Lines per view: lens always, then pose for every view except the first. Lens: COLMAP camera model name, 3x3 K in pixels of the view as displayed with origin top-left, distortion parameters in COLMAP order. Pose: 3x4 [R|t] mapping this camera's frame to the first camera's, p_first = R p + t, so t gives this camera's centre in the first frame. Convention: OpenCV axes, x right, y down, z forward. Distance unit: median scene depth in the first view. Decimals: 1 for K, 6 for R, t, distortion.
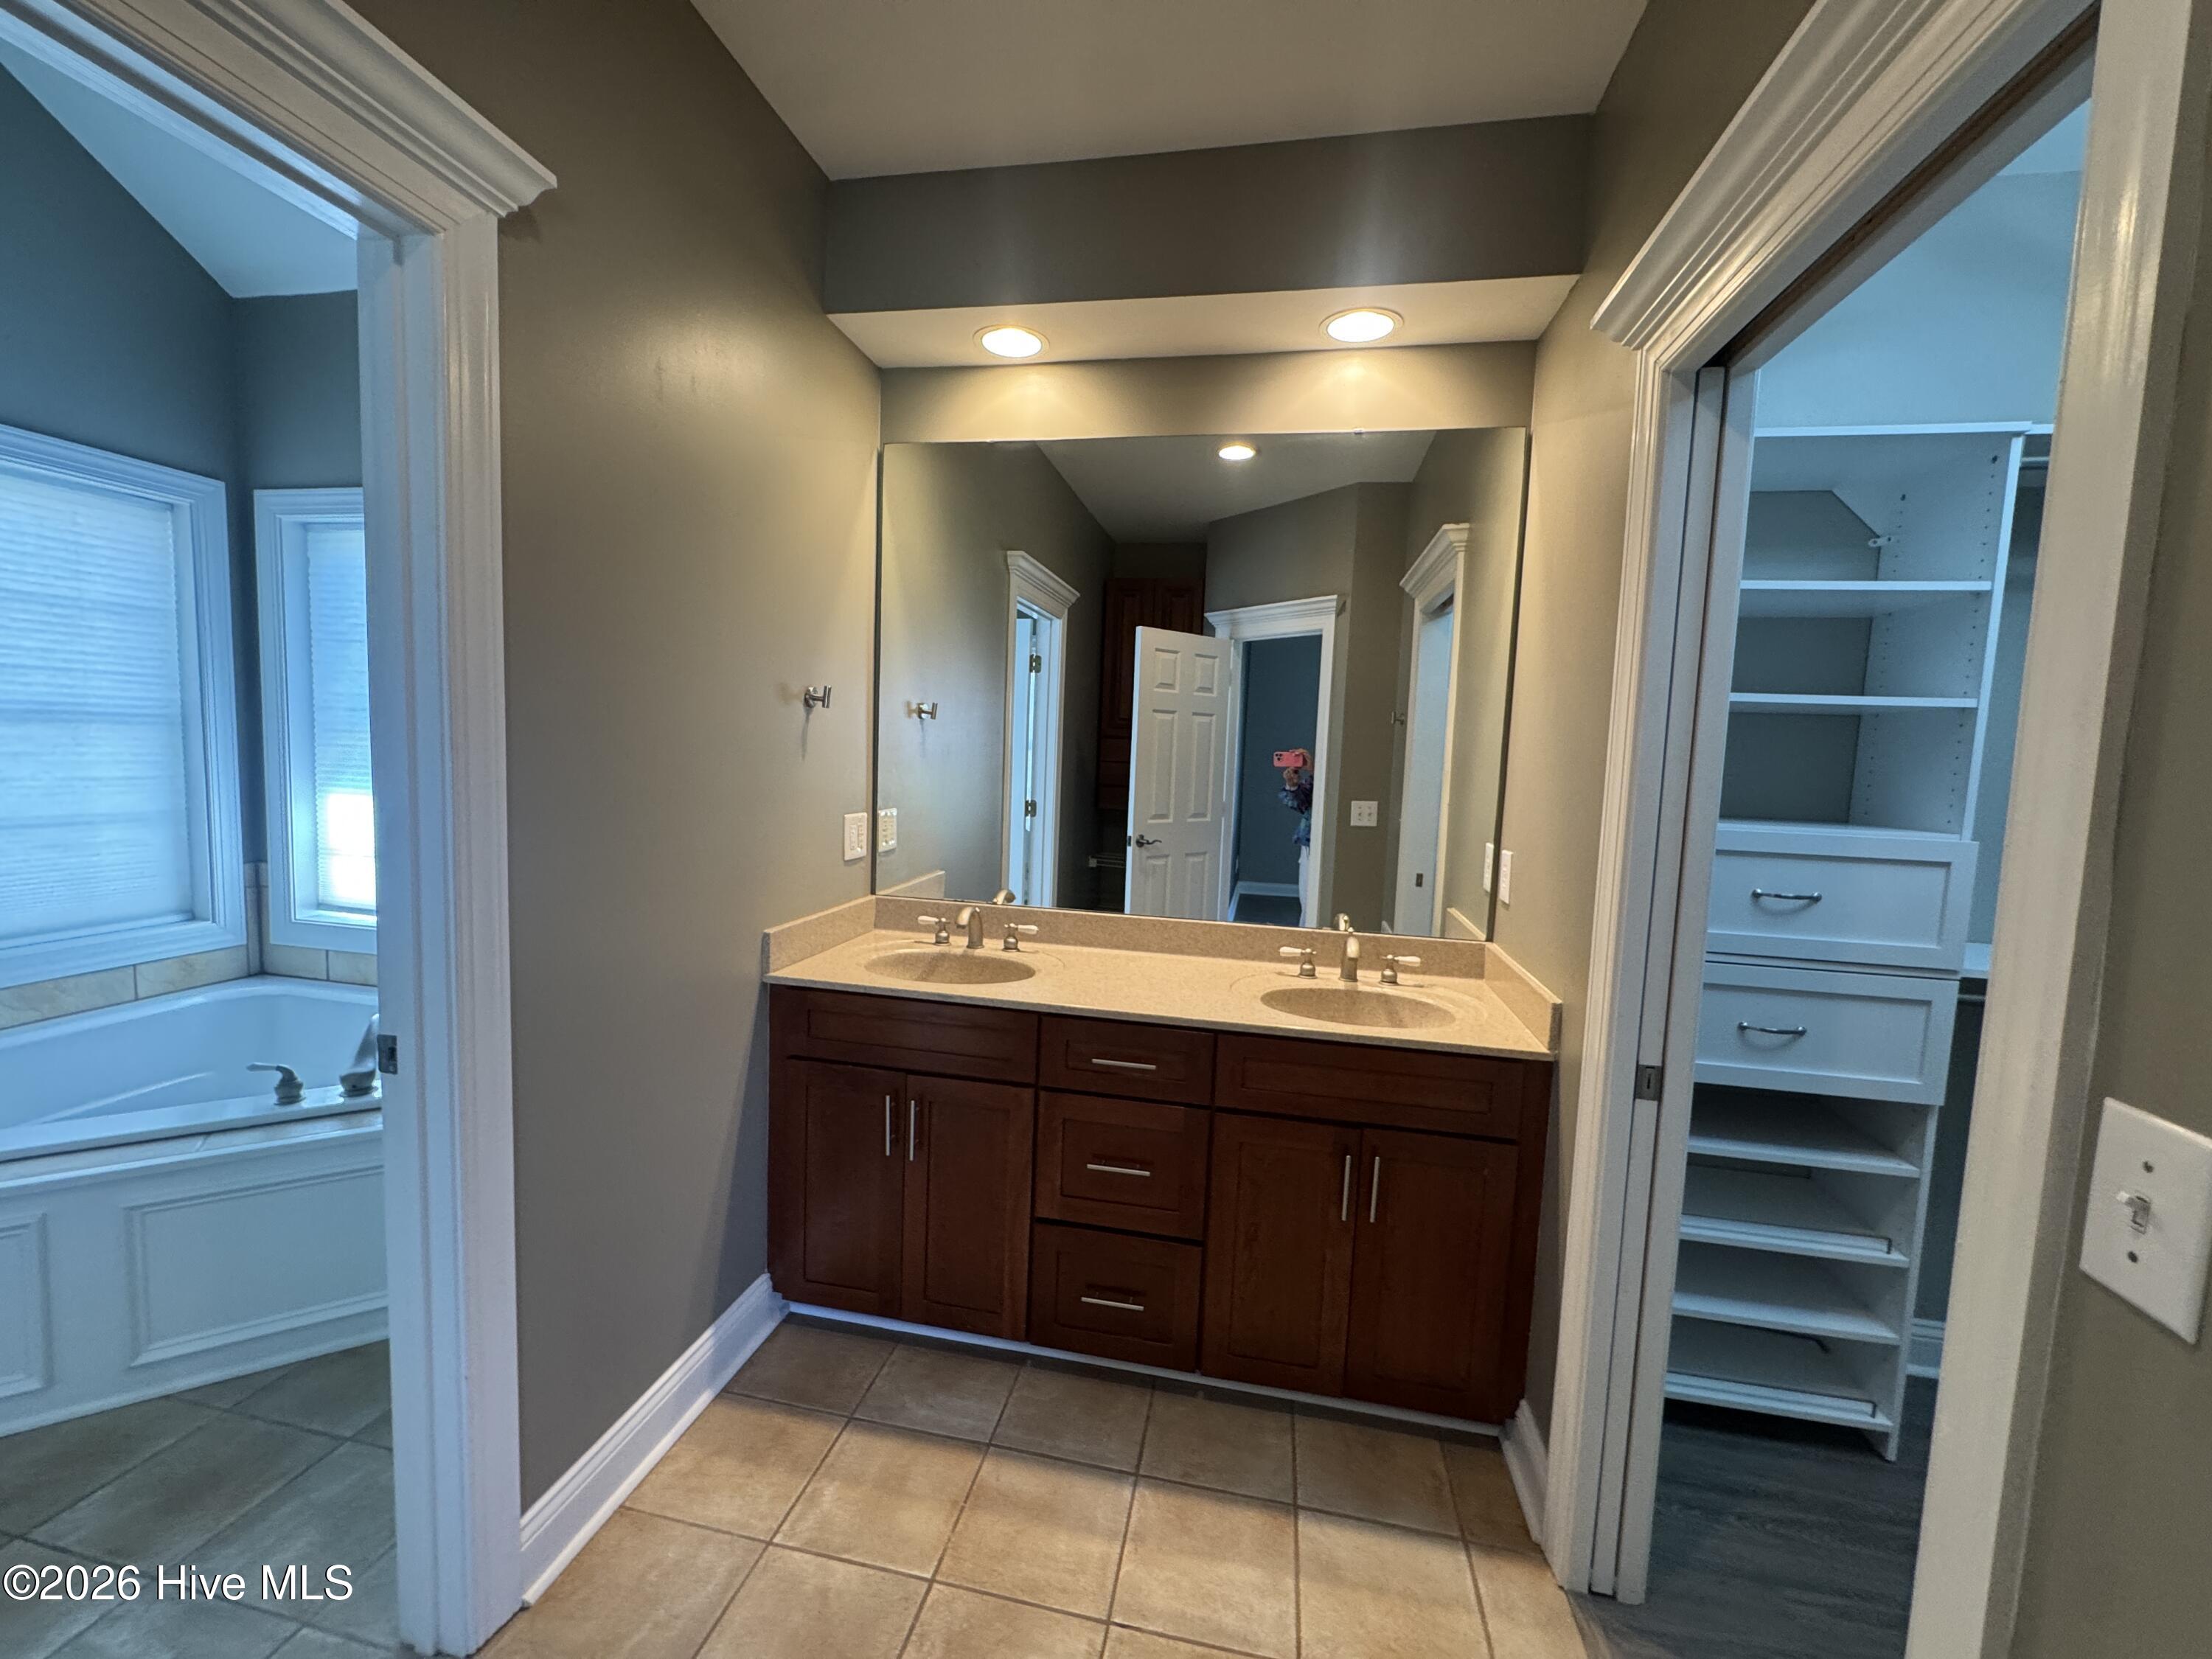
lens RADIAL K [[893.6, 0, 1106.0], [0, 893.6, 827.6], [0, 0, 1]] dist [-0.003896, 0.000956]
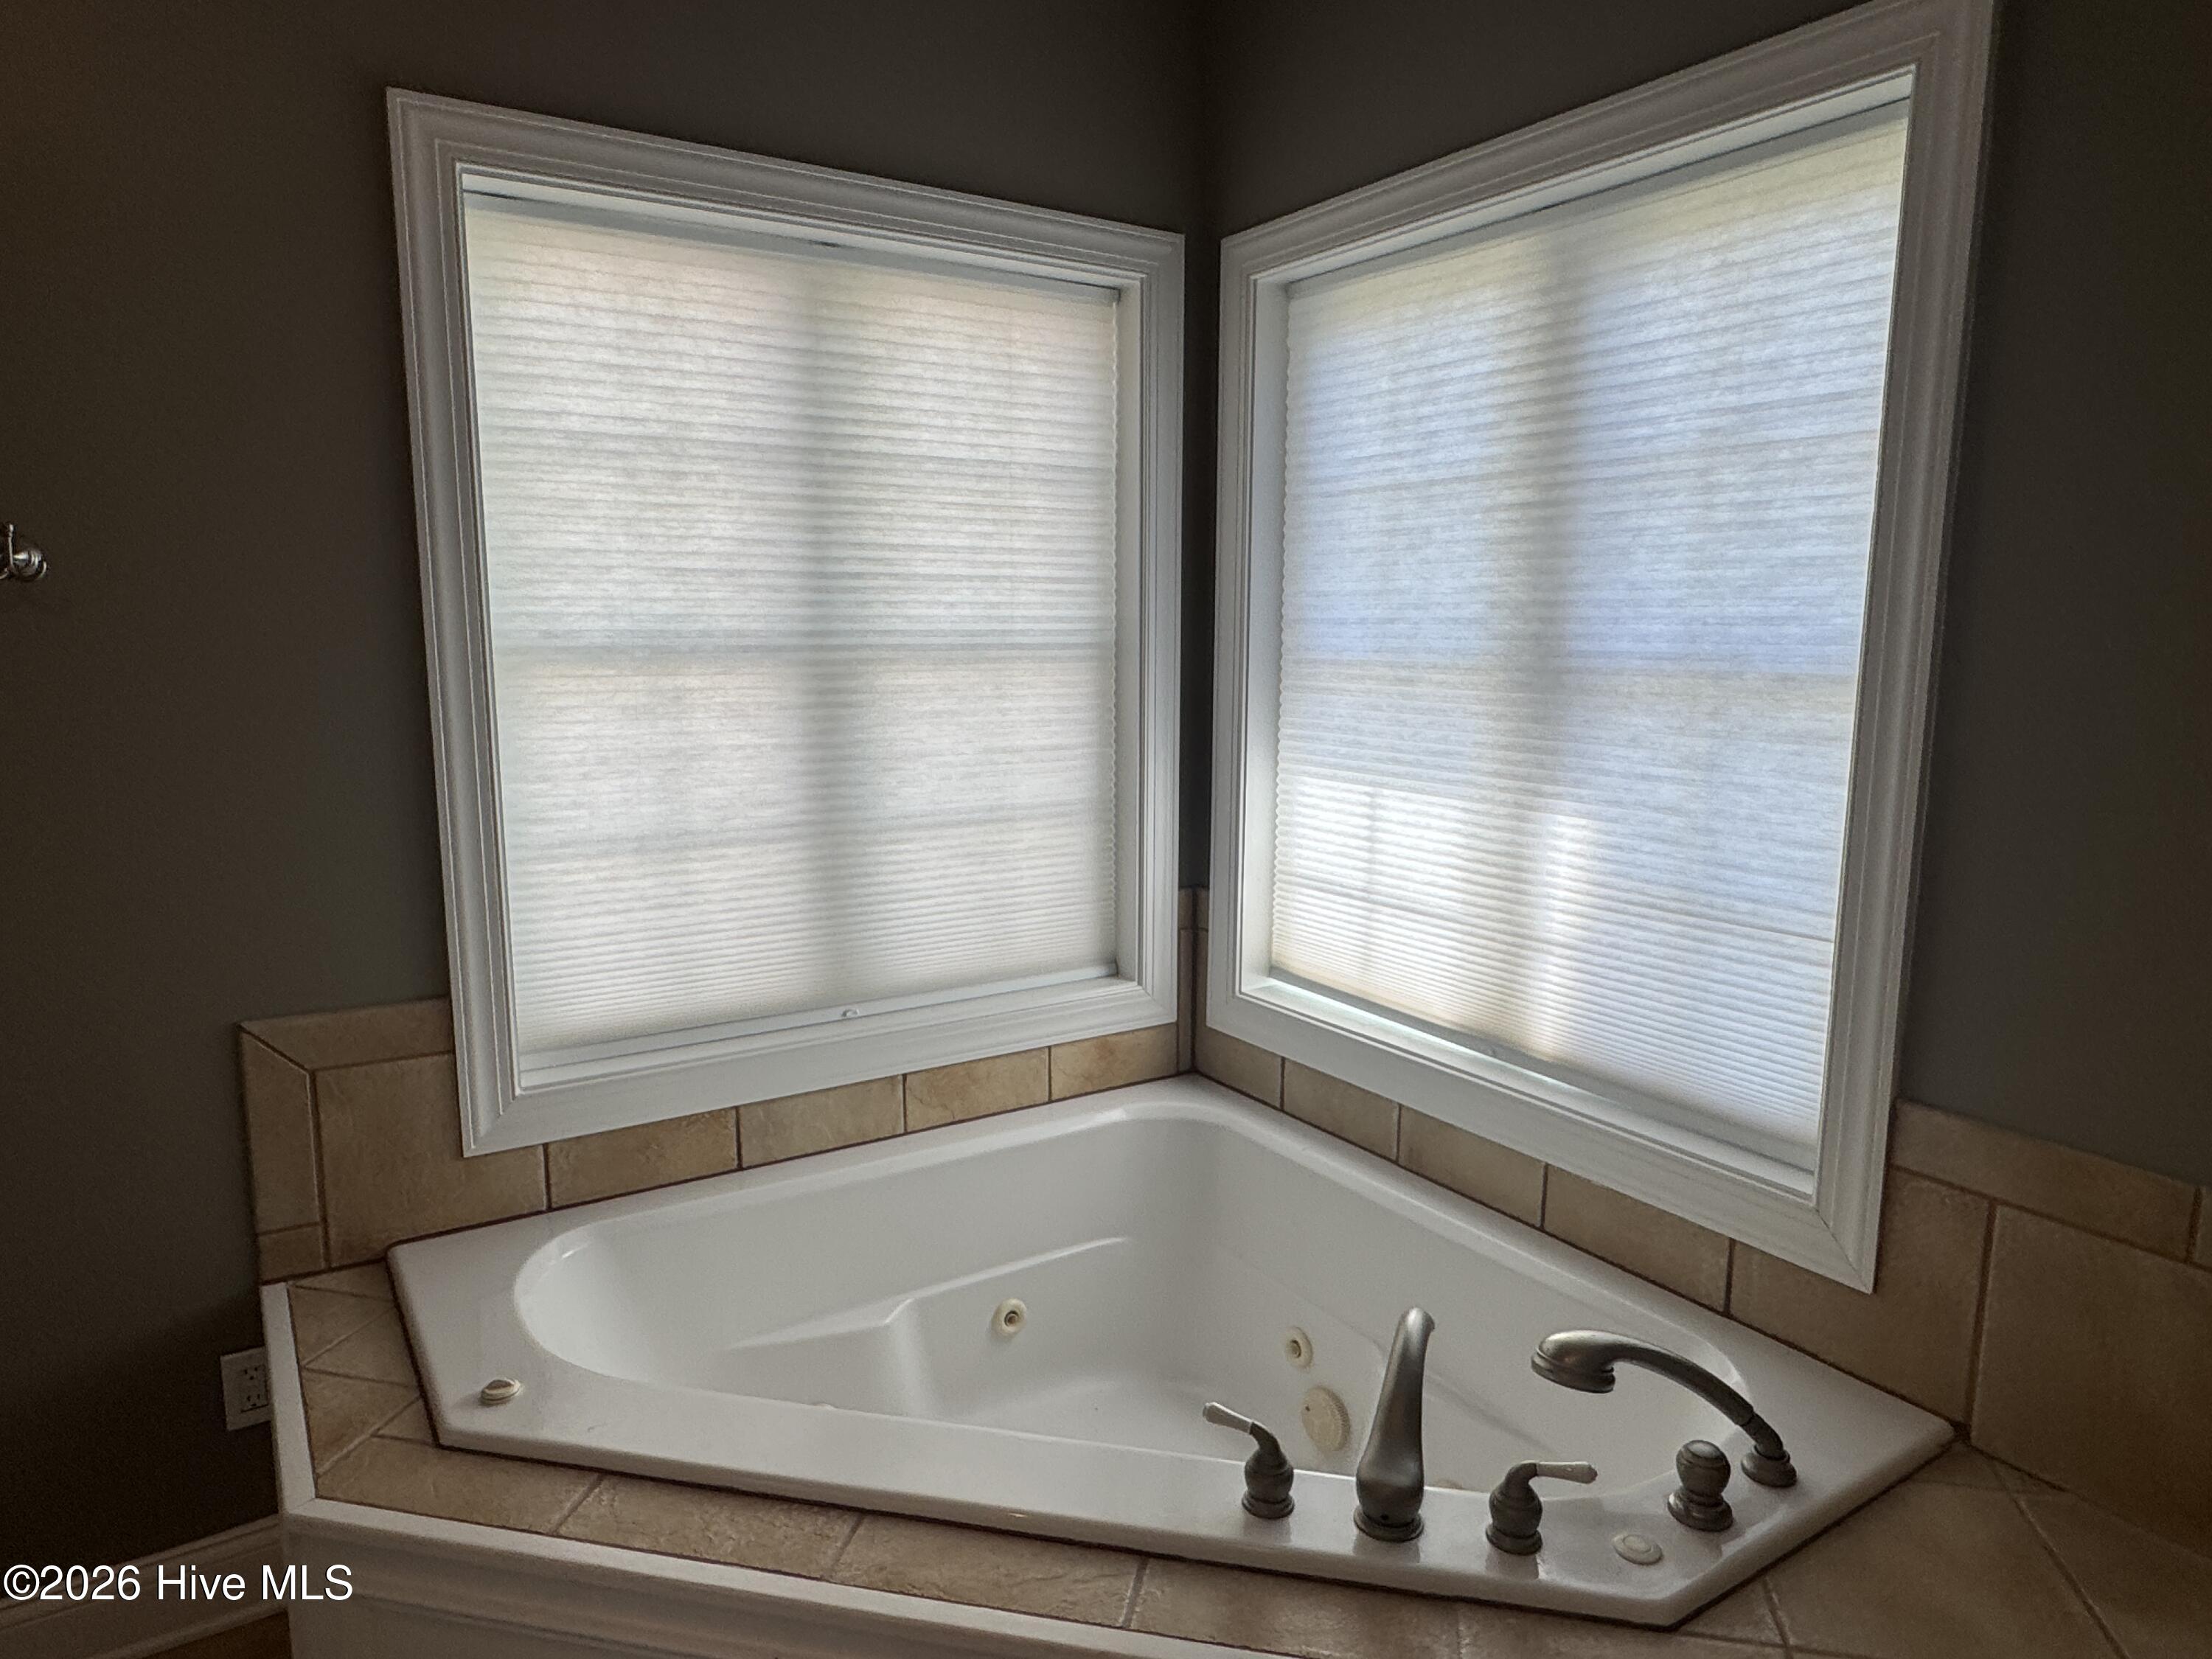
lens RADIAL K [[1370.1, 0, 1097.1], [0, 1370.1, 833.2], [0, 0, 1]] dist [0.002635, -0.006644]
pose [[0.697014, 0.071730, -0.713461, -0.401177], [-0.036457, 0.997242, 0.064644, -0.061603], [0.716130, -0.019047, 0.697707, 0.363467]]
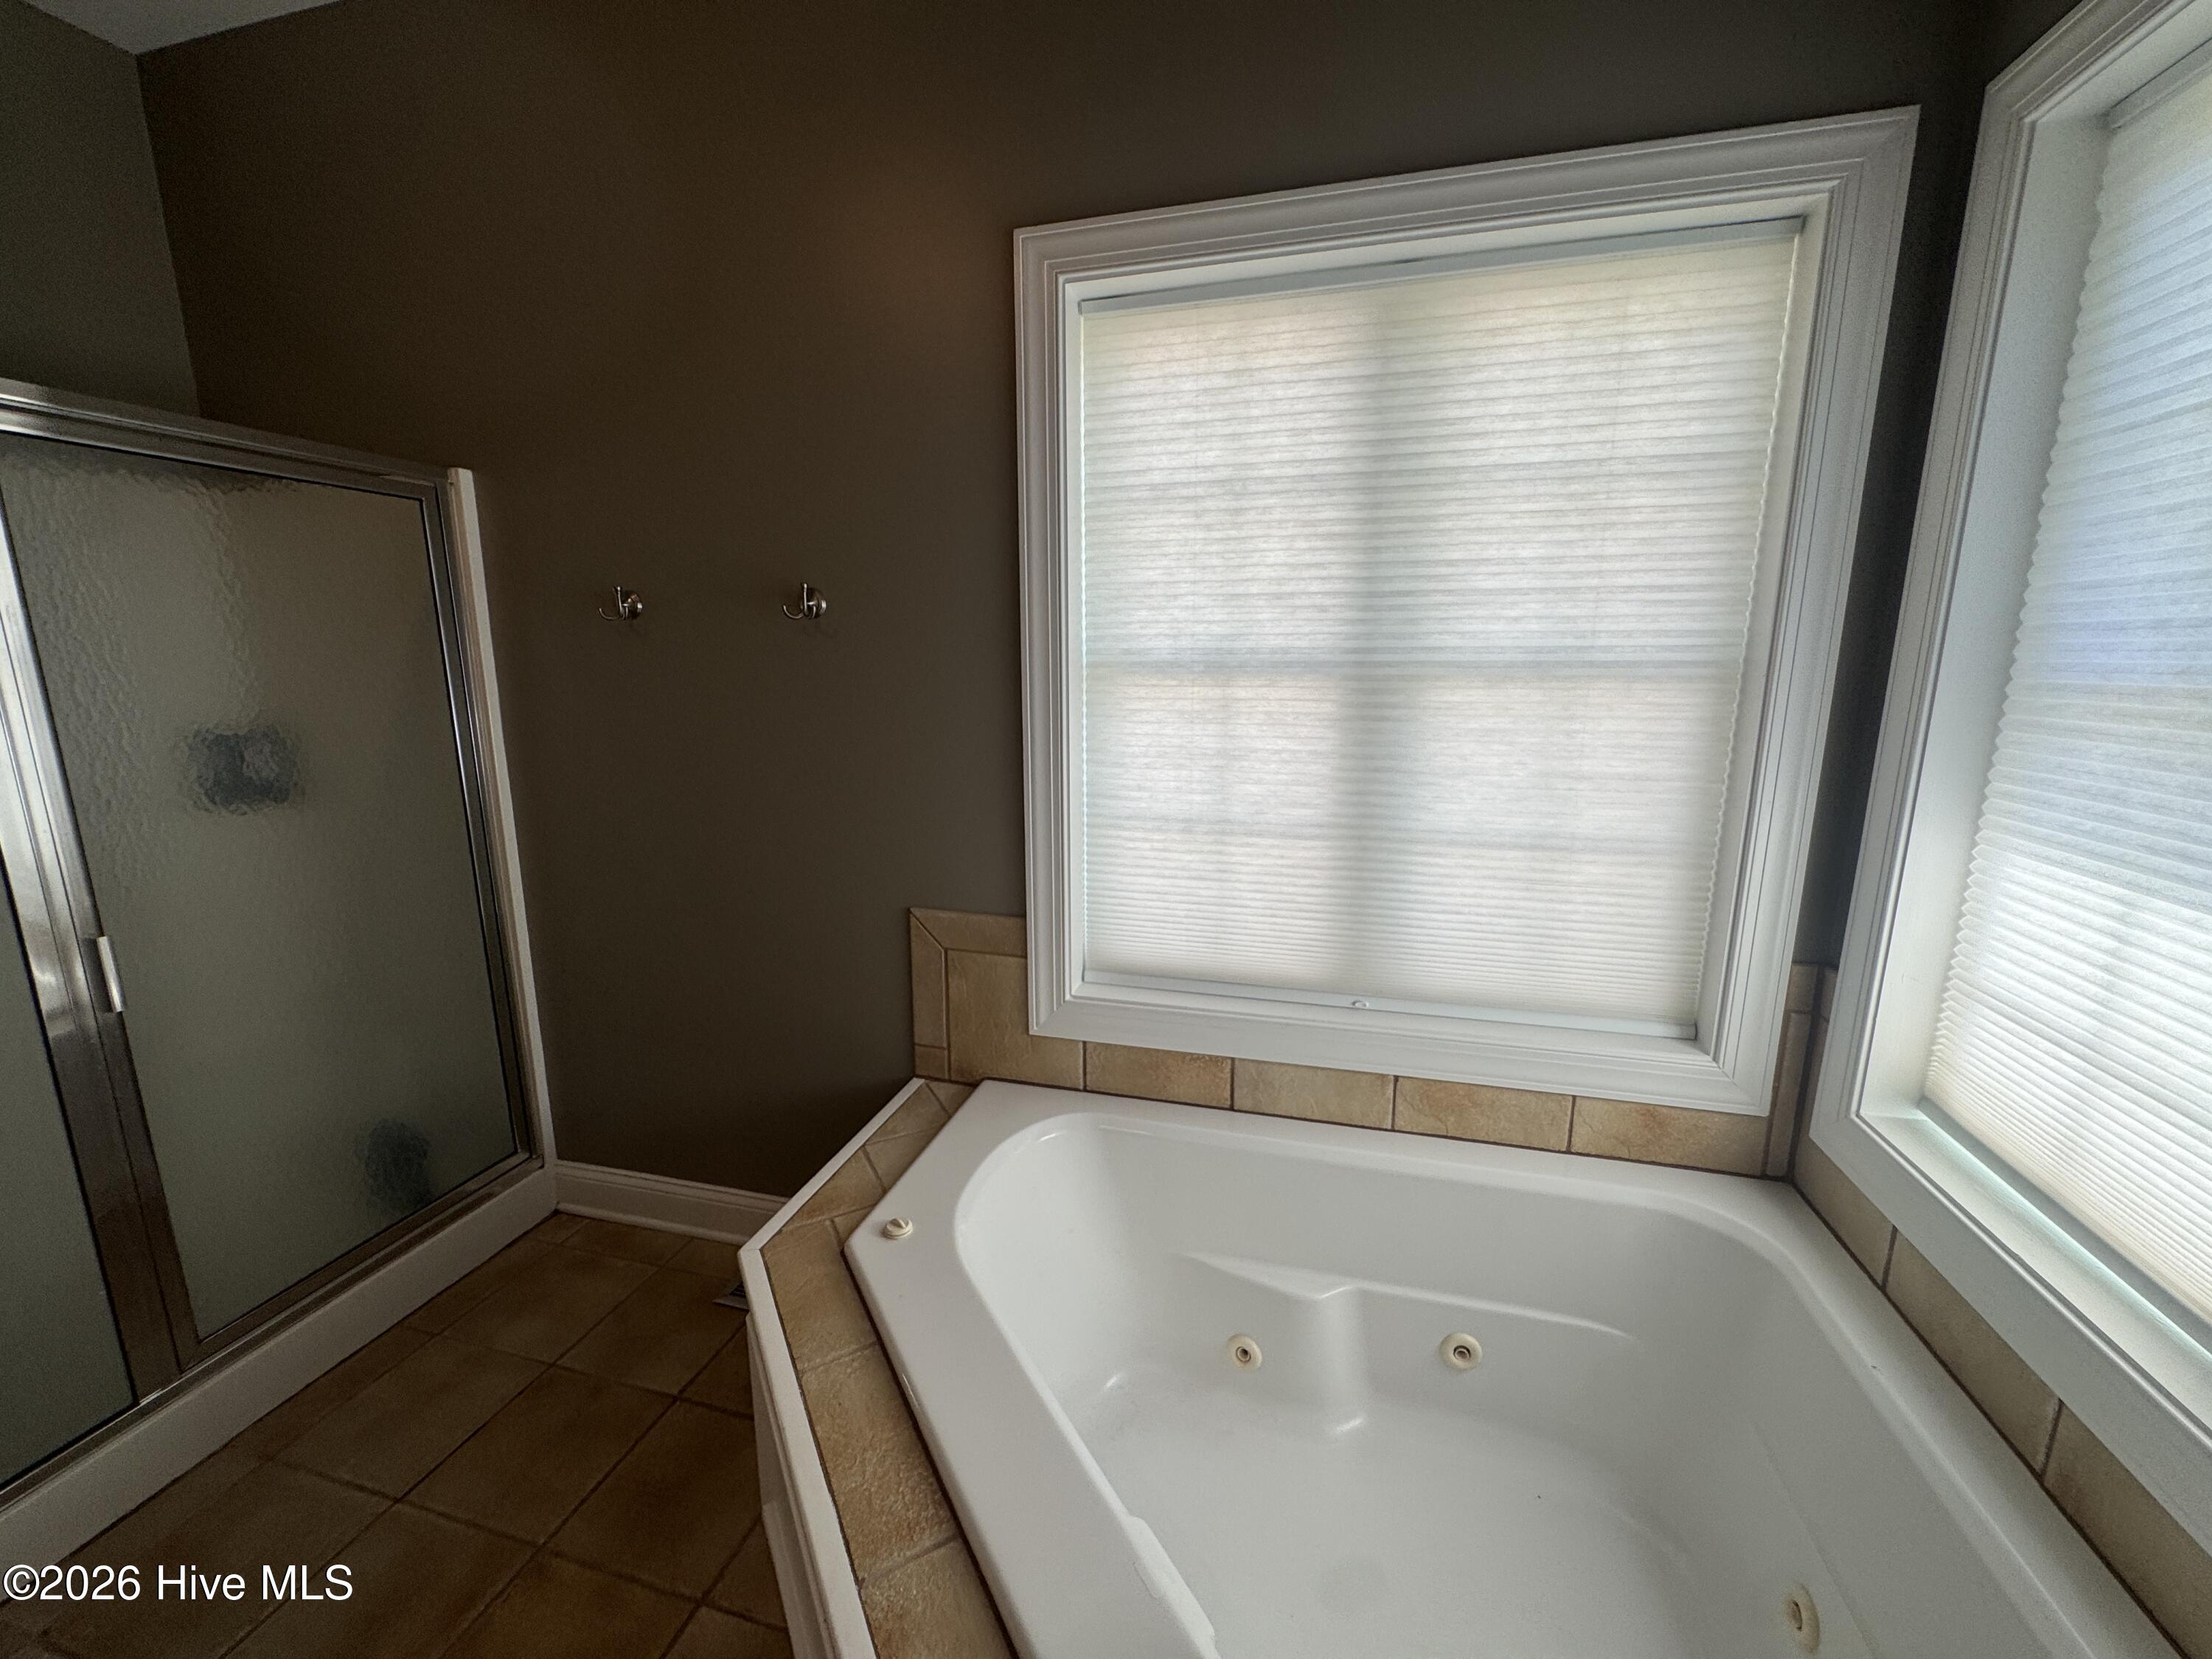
lens RADIAL K [[893.6, 0, 1096.0], [0, 893.6, 828.2], [0, 0, 1]] dist [-0.003896, 0.000956]
pose [[-0.067802, 0.153983, -0.985745, -0.534074], [-0.083966, 0.983632, 0.159428, -0.089213], [0.994159, 0.093578, -0.053763, 0.723777]]
